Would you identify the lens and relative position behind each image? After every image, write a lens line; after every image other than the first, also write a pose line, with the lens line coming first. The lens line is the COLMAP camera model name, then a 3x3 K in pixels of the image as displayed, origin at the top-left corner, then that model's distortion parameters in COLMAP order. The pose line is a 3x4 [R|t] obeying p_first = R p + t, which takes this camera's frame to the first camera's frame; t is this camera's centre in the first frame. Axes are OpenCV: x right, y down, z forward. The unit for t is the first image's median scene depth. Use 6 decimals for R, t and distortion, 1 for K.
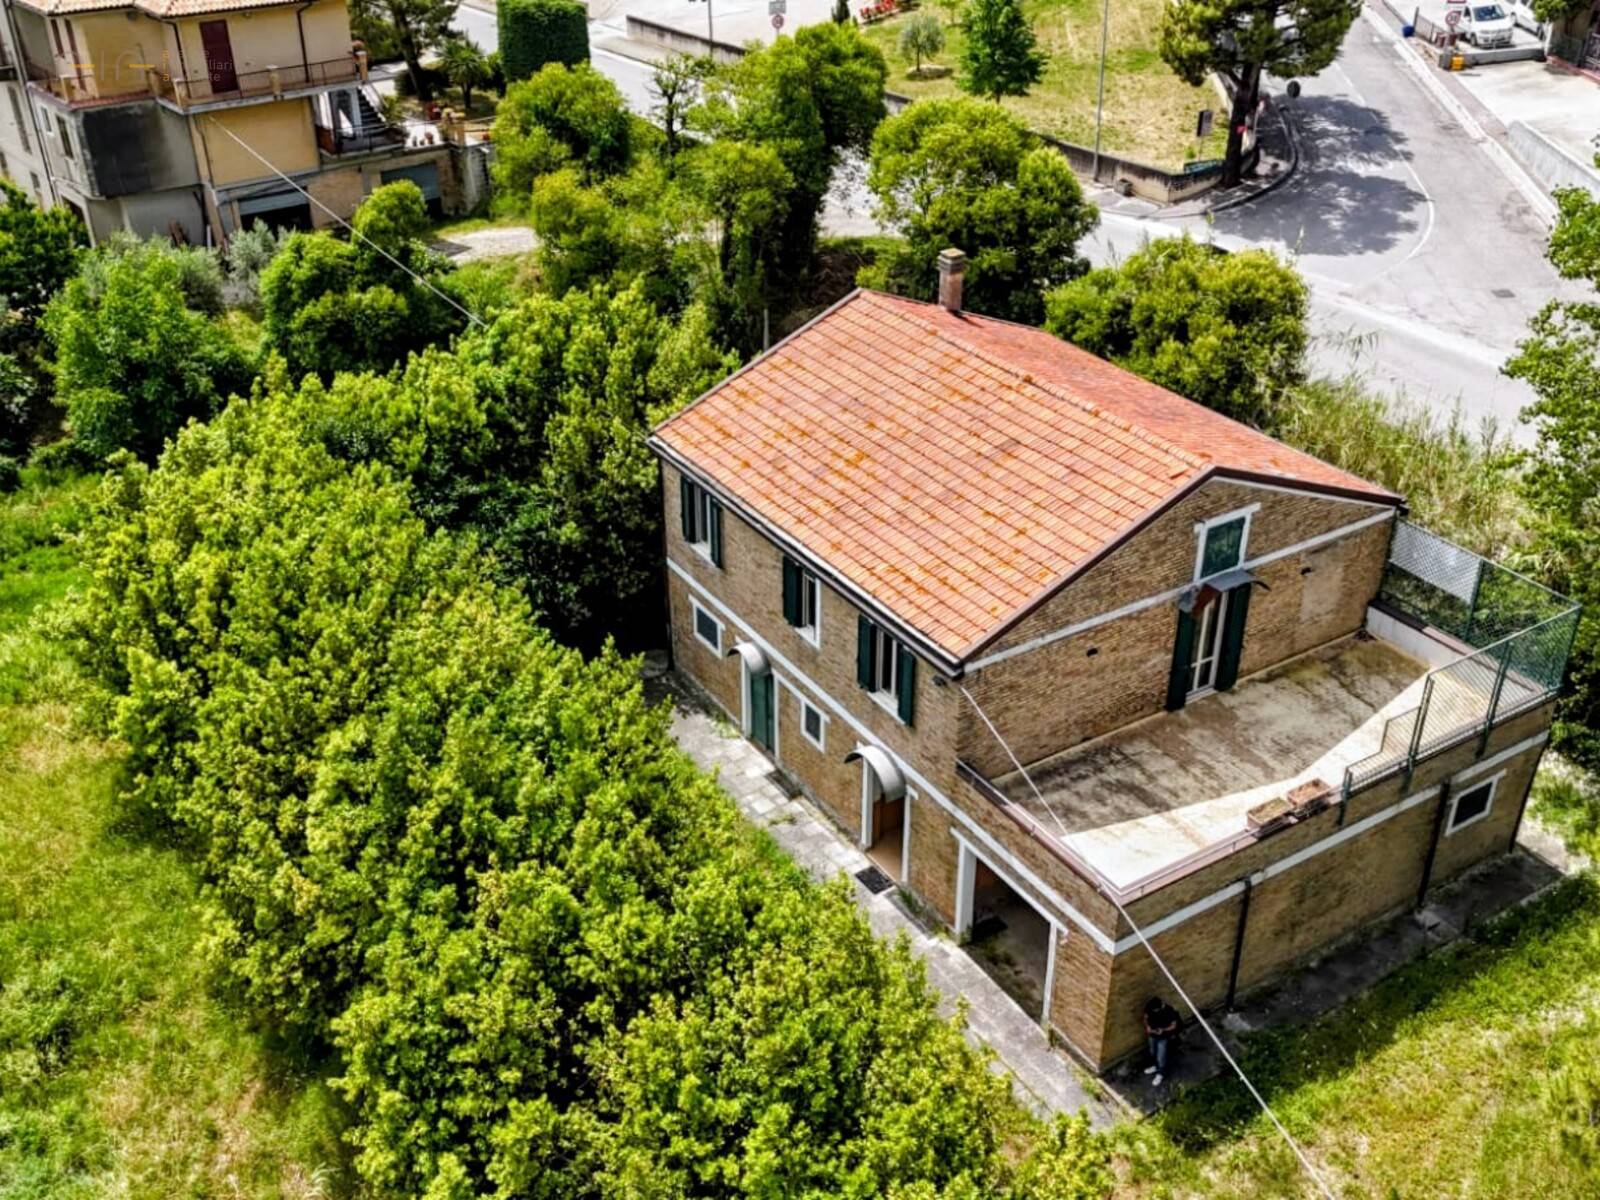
lens RADIAL K [[1540.7, 0, 800.0], [0, 1540.7, 600.0], [0, 0, 1]] dist [0.091221, -0.115667]
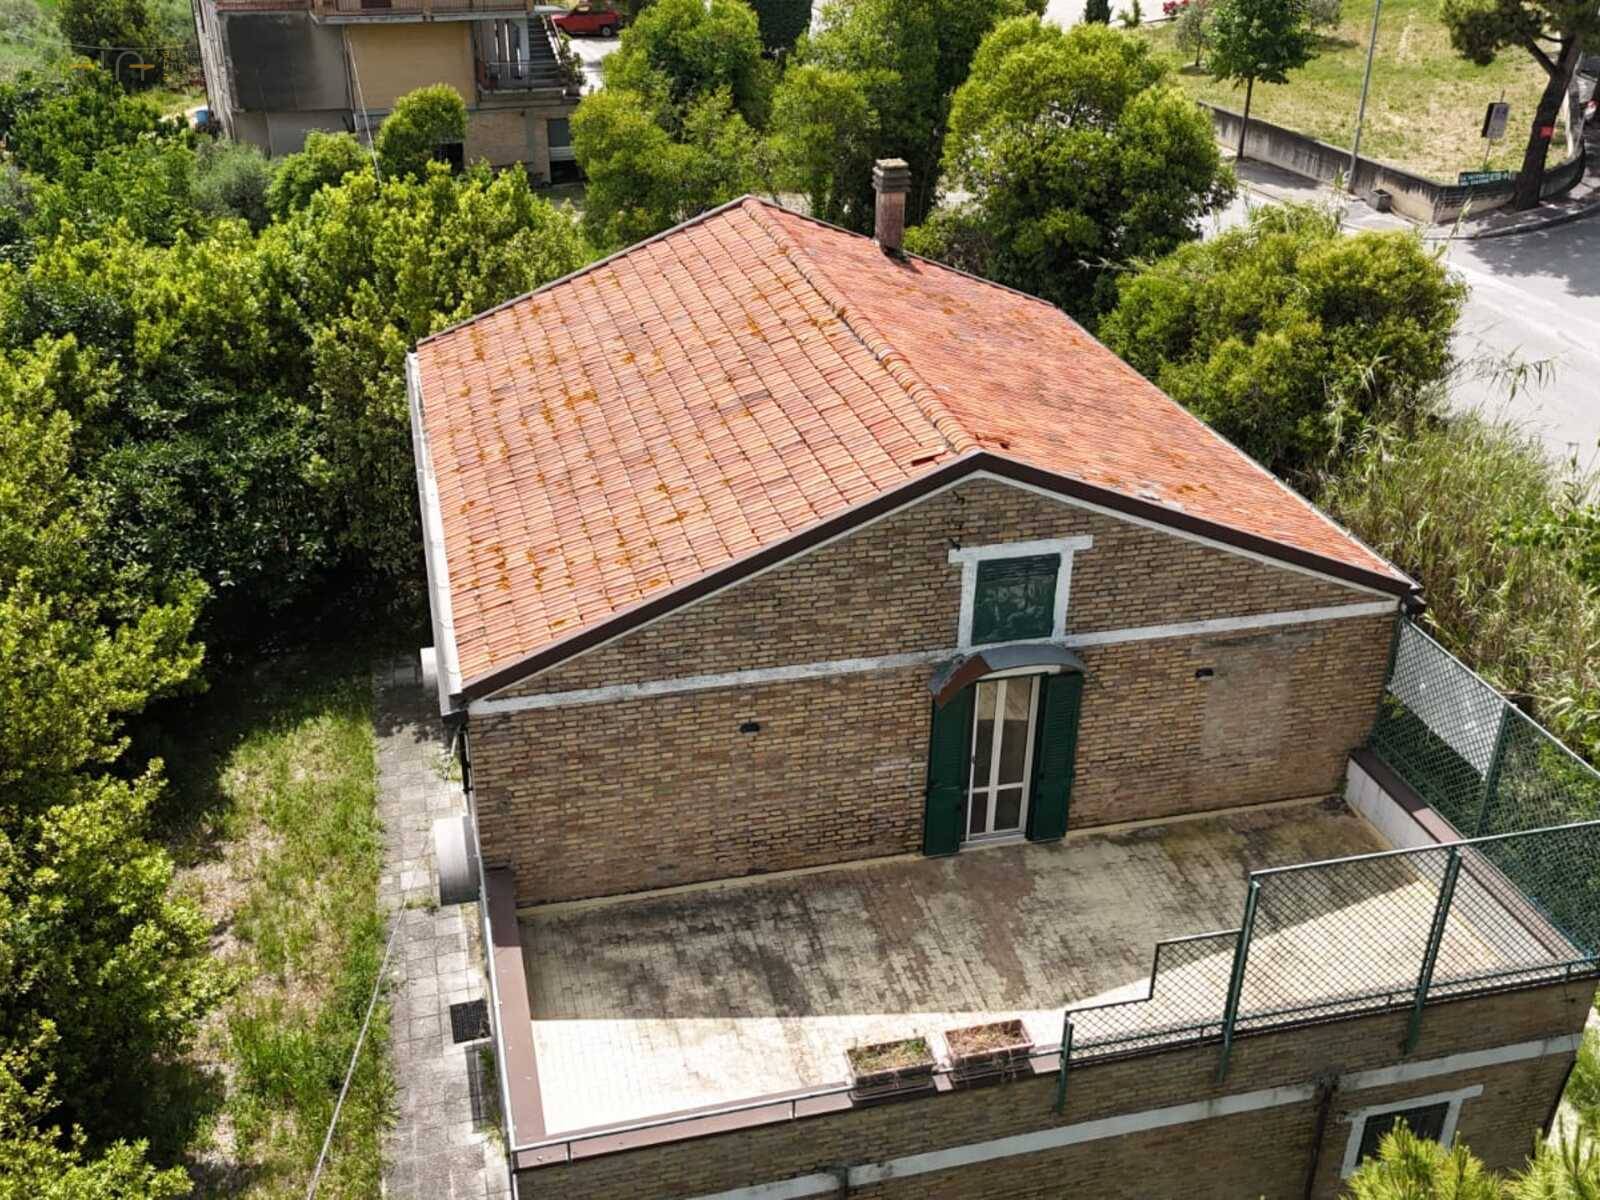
lens RADIAL K [[1547.5, 0, 800.0], [0, 1547.5, 600.0], [0, 0, 1]] dist [0.053059, -0.017616]
pose [[0.950668, 0.163829, -0.263422, 0.313060], [-0.176364, 0.984020, -0.024493, -0.004016], [0.255200, 0.069743, 0.964370, 0.360412]]
